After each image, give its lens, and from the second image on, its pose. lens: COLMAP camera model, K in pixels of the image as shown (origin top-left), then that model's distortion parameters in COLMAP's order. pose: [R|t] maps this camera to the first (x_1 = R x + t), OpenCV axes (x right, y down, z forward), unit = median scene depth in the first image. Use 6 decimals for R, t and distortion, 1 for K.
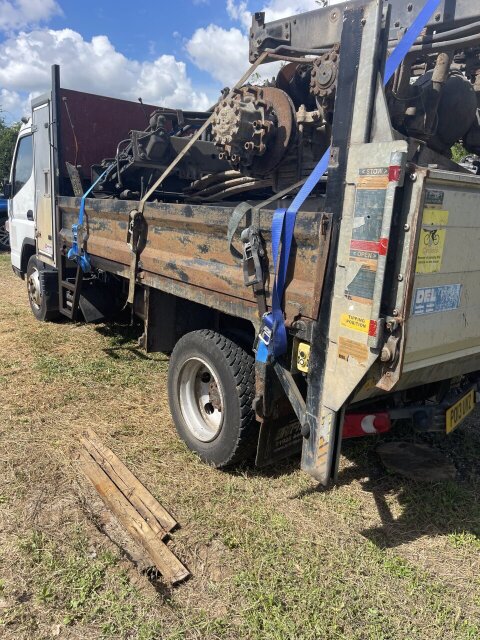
lens RADIAL K [[505.7, 0, 240.0], [0, 505.7, 320.0], [0, 0, 1]] dist [0.052458, -0.007352]
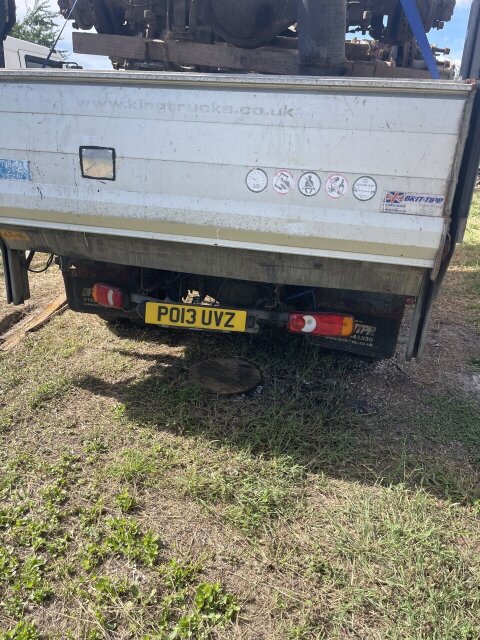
lens RADIAL K [[505.7, 0, 240.0], [0, 505.7, 320.0], [0, 0, 1]] dist [0.052458, -0.007352]
pose [[0.610944, 0.245567, -0.752625, 1.249740], [-0.197681, 0.967881, 0.155334, 0.006979], [0.766596, 0.053879, 0.639865, 0.422219]]
